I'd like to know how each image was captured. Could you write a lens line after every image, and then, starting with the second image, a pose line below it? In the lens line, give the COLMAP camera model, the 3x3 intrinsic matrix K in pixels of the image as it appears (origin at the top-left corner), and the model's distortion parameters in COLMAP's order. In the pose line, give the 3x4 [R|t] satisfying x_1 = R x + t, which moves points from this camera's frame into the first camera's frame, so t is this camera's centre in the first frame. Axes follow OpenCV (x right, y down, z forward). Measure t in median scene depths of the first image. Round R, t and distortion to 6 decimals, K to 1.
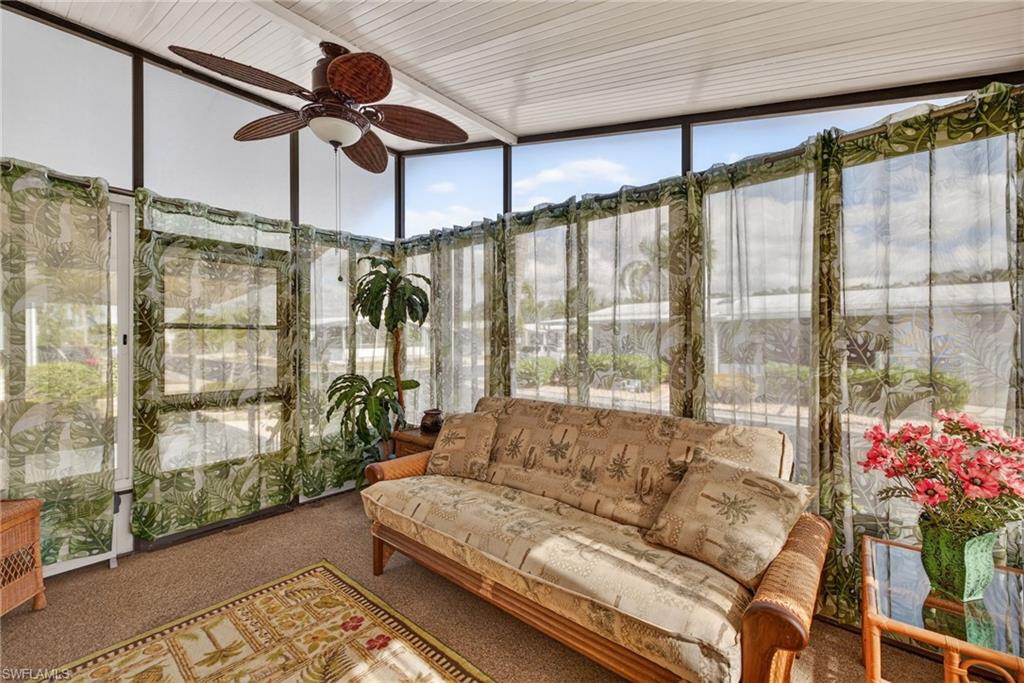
lens RADIAL K [[431.1, 0, 509.4], [0, 431.1, 337.2], [0, 0, 1]] dist [-0.000877, -0.000315]
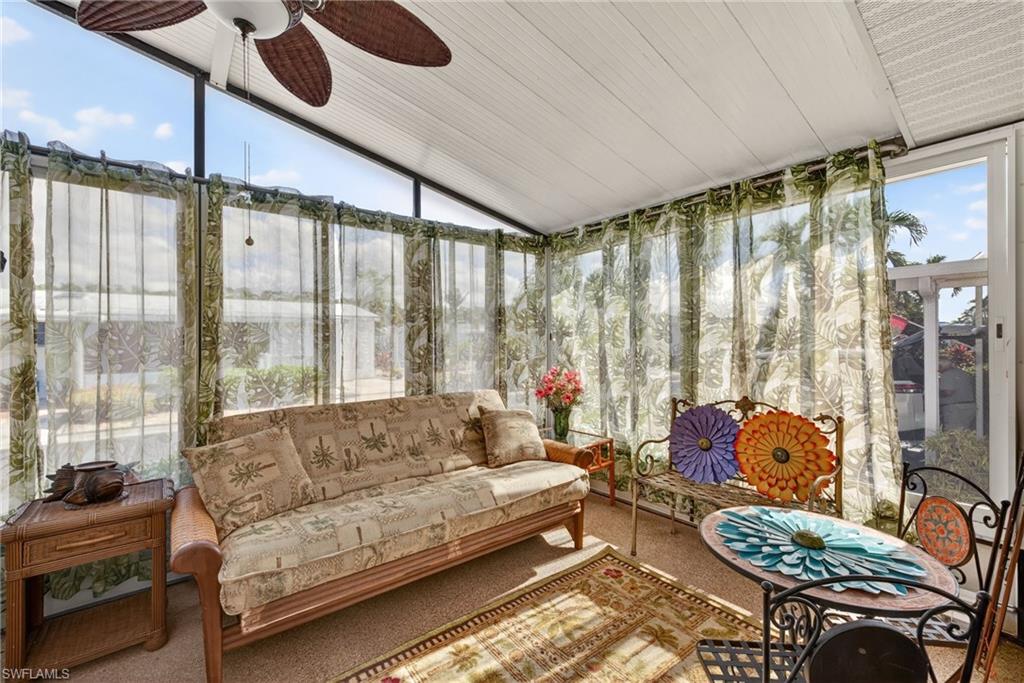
lens RADIAL K [[431.1, 0, 505.2], [0, 431.1, 340.3], [0, 0, 1]] dist [-0.000877, -0.000315]
pose [[0.189374, -0.000918, 0.981905, -0.892881], [0.004862, 0.999988, -0.000003, 0.010333], [-0.981893, 0.004774, 0.189377, 0.485554]]
